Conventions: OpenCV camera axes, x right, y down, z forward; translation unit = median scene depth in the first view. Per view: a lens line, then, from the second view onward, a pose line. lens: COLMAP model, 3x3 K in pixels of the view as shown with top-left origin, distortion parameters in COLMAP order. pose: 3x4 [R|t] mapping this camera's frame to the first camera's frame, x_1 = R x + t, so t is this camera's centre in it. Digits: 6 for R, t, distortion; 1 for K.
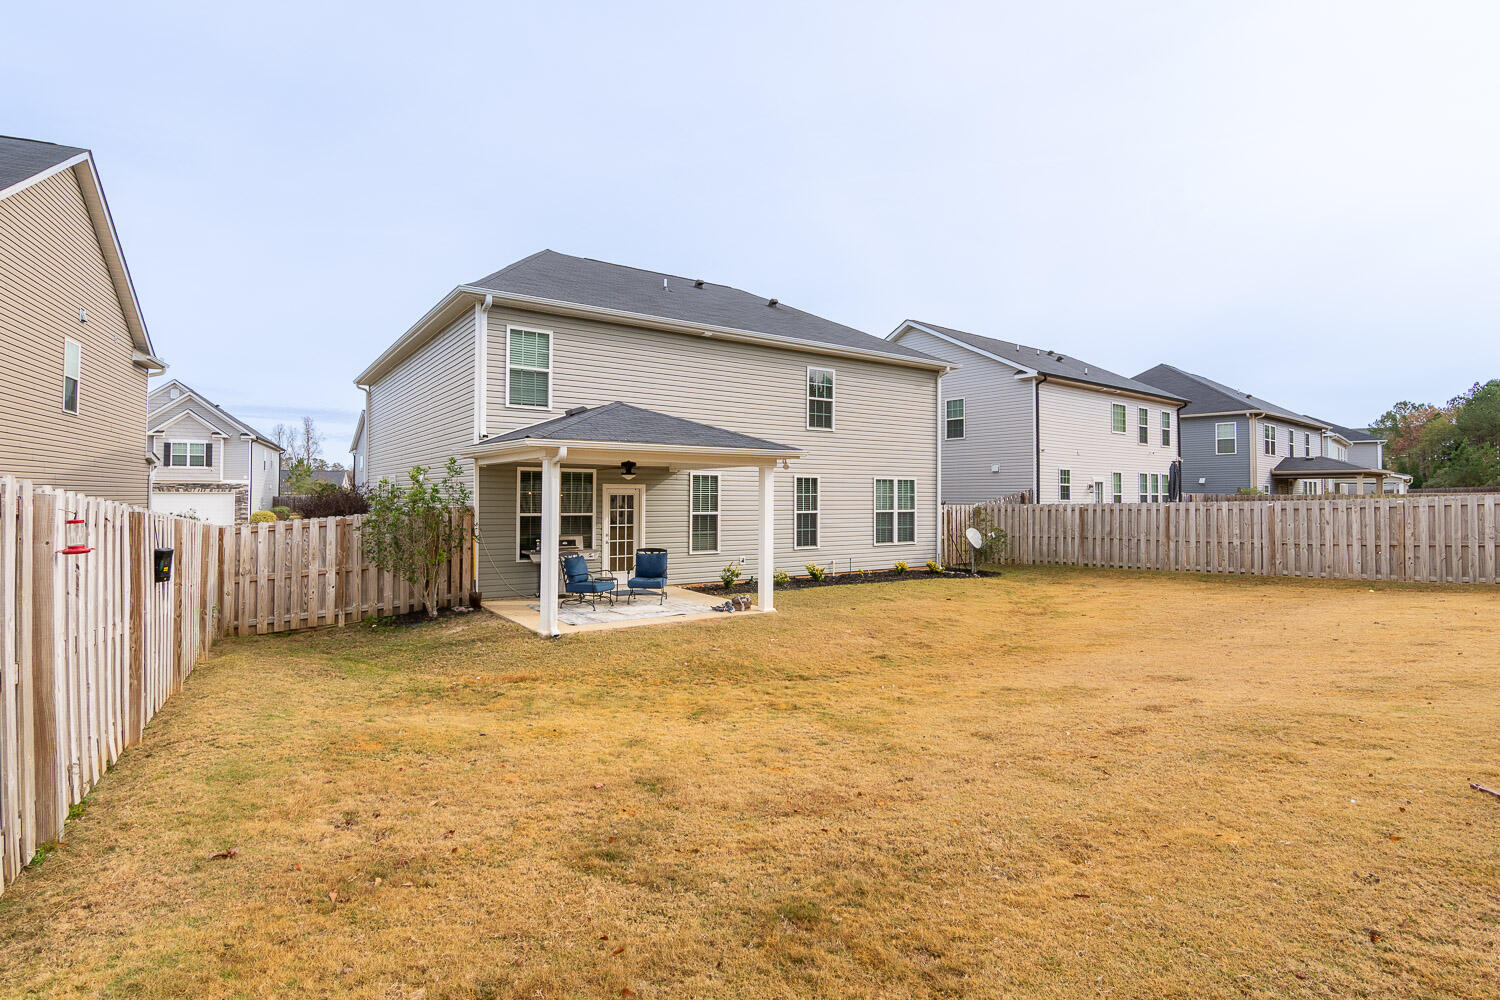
lens RADIAL K [[729.6, 0, 749.0], [0, 729.6, 503.0], [0, 0, 1]] dist [-0.008352, -0.002284]
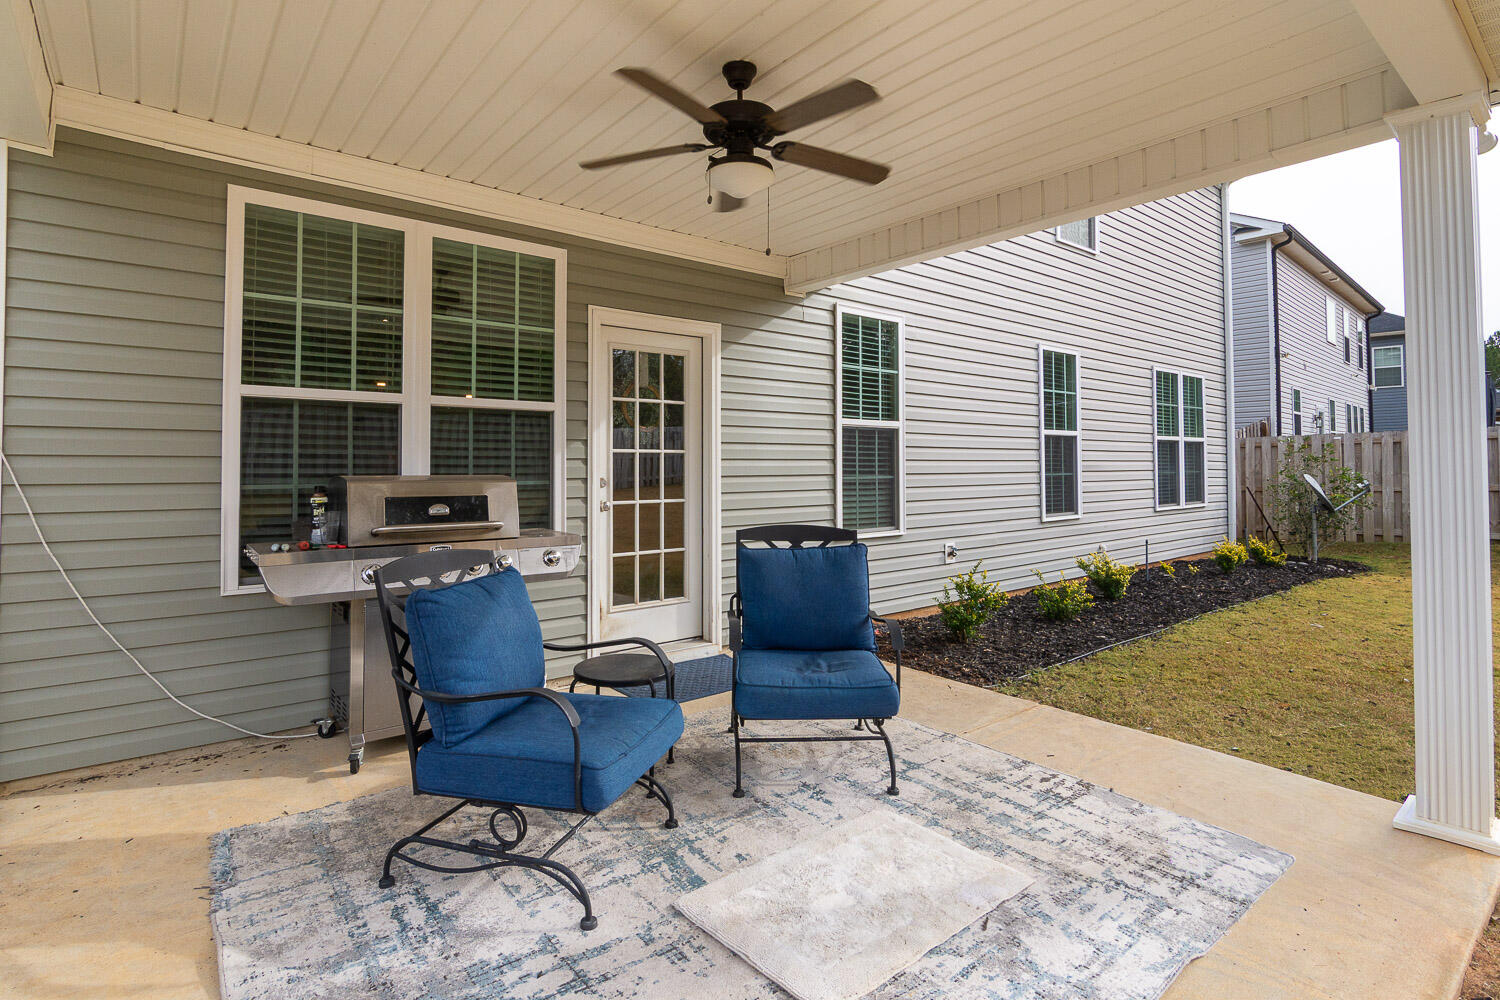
lens RADIAL K [[729.6, 0, 765.7], [0, 729.6, 453.8], [0, 0, 1]] dist [-0.008352, -0.002284]
pose [[0.995778, -0.007066, 0.091521, -0.153434], [0.009700, 0.999550, -0.028371, 0.040647], [-0.091279, 0.029139, 0.995399, 0.688300]]
